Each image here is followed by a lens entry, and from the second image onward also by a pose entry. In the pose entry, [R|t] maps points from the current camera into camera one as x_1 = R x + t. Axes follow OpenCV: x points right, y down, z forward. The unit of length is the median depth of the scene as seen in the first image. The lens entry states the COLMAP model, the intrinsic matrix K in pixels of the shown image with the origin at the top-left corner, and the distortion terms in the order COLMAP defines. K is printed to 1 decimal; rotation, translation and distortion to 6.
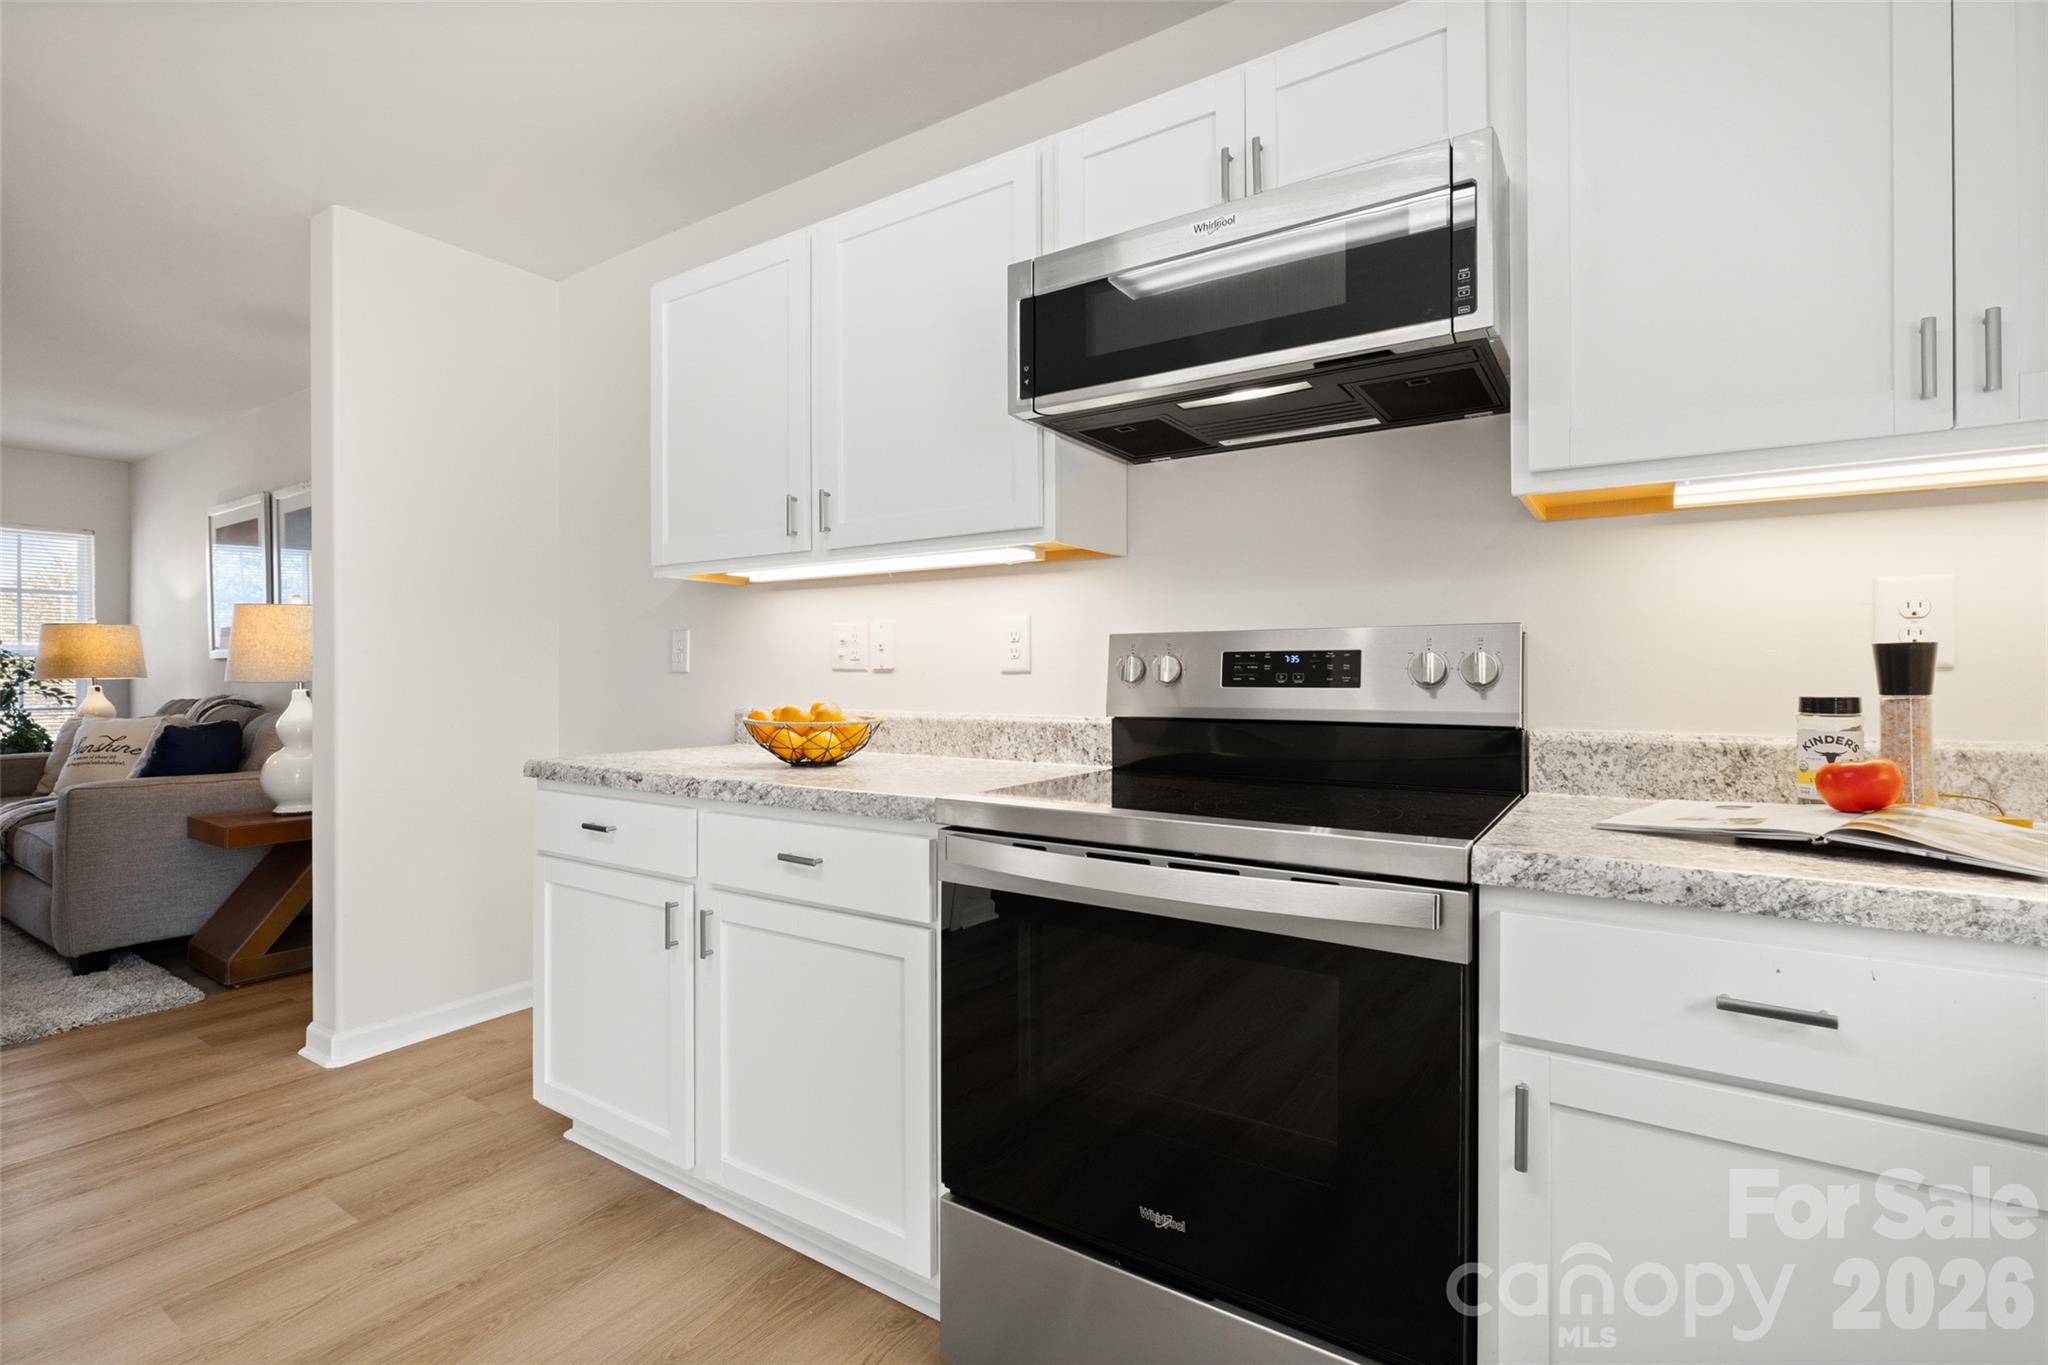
lens RADIAL K [[951.4, 0, 1022.3], [0, 951.4, 675.8], [0, 0, 1]] dist [-0.001262, -0.000365]
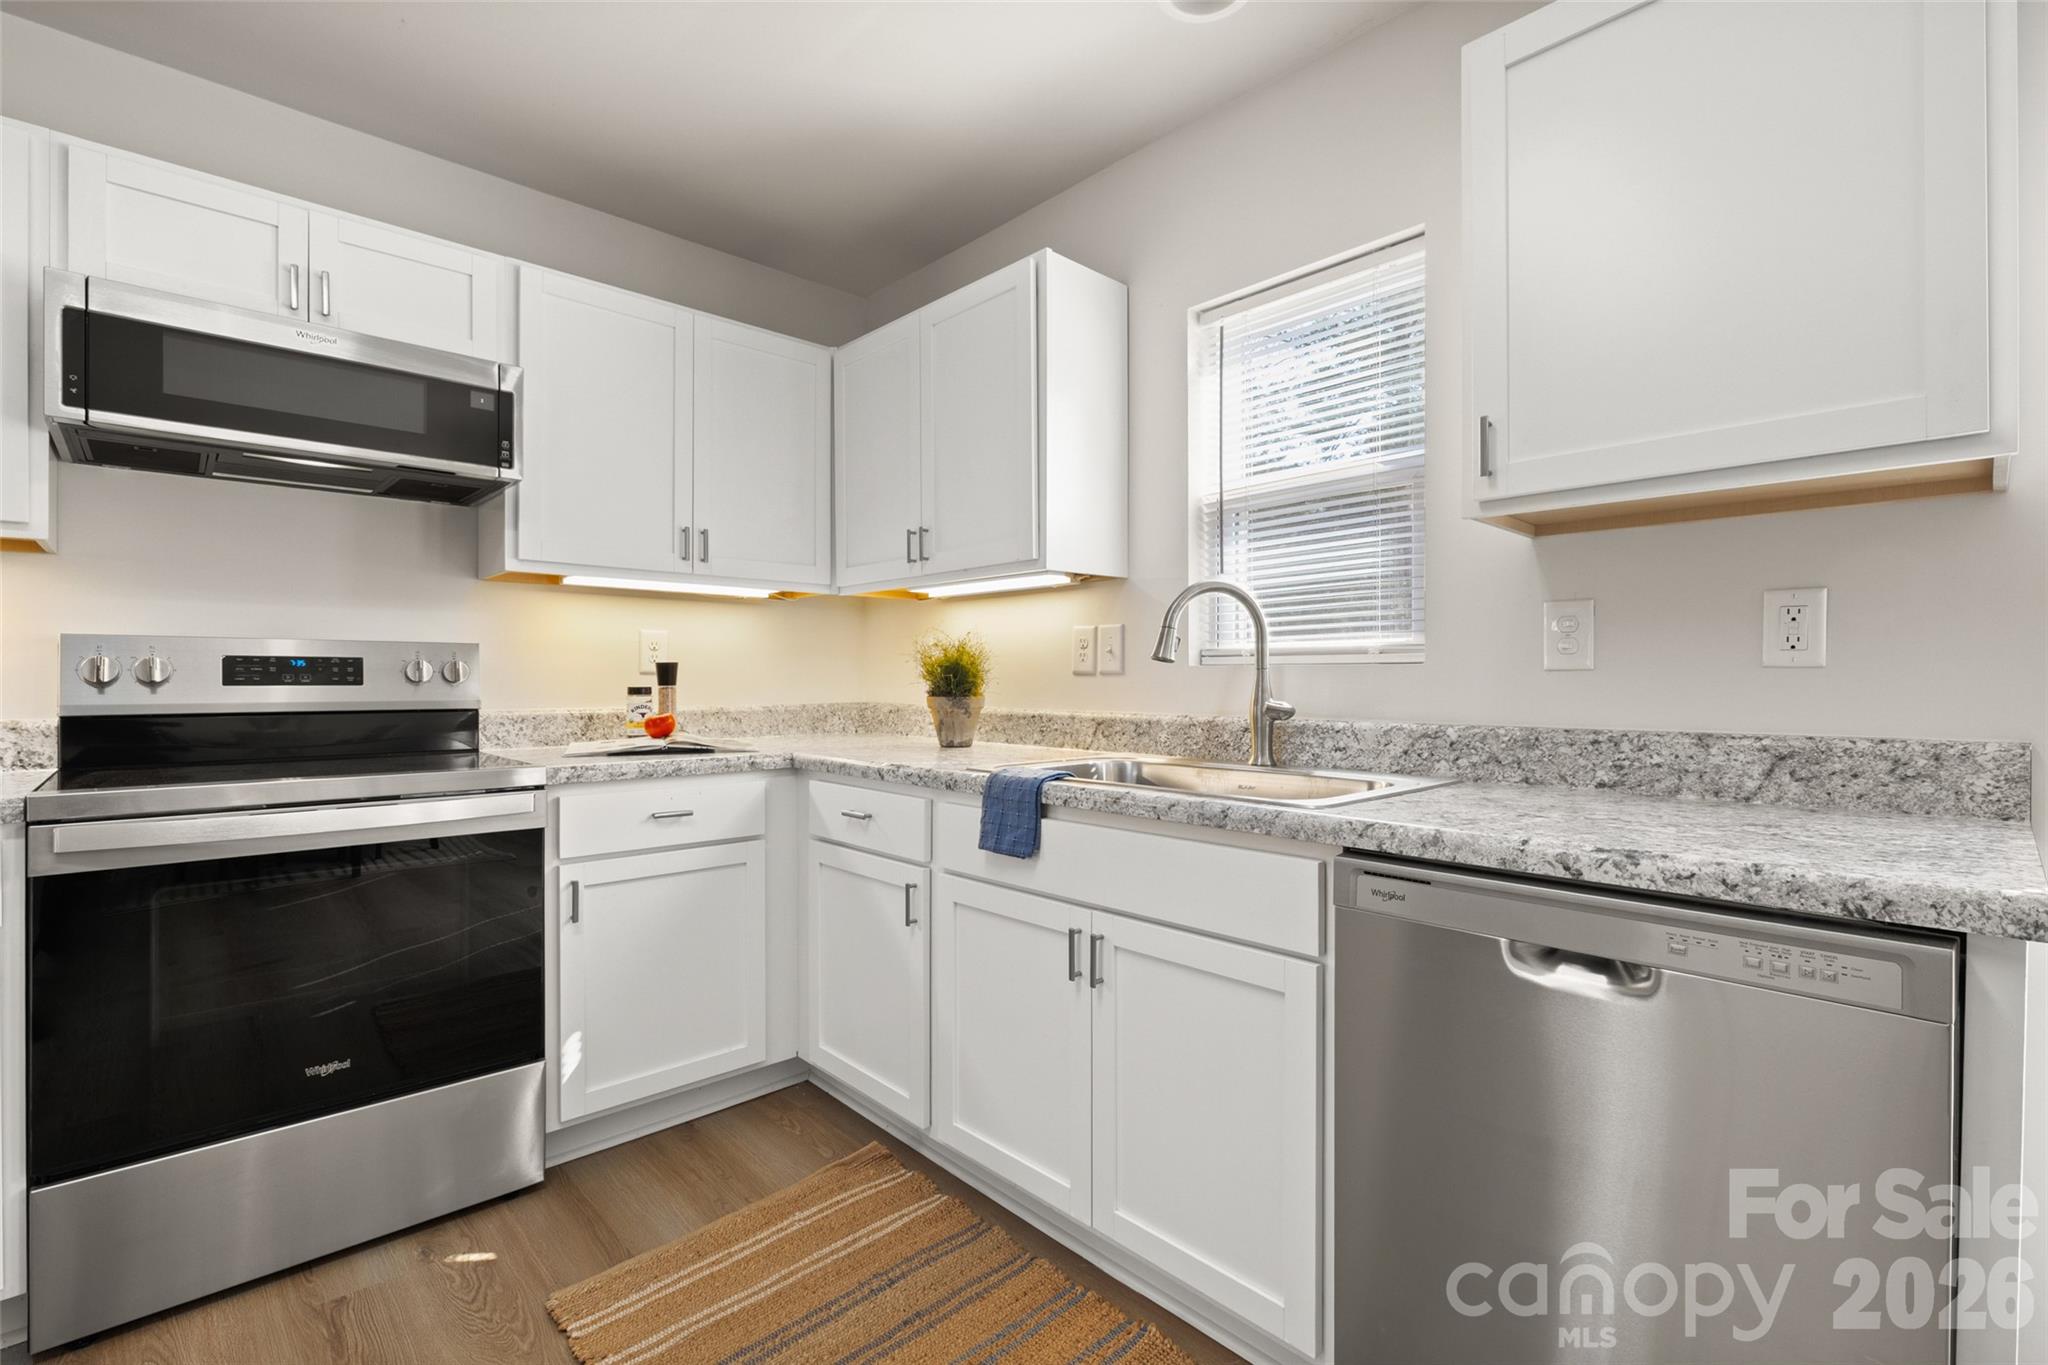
lens RADIAL K [[897.9, 0, 1024.0], [0, 897.9, 682.5], [0, 0, 1]] dist [0.000101, 0.000075]
pose [[0.223718, -0.003108, 0.974649, -0.760101], [0.000087, 0.999995, 0.003169, 0.005179], [-0.974654, -0.000624, 0.223717, -0.237066]]
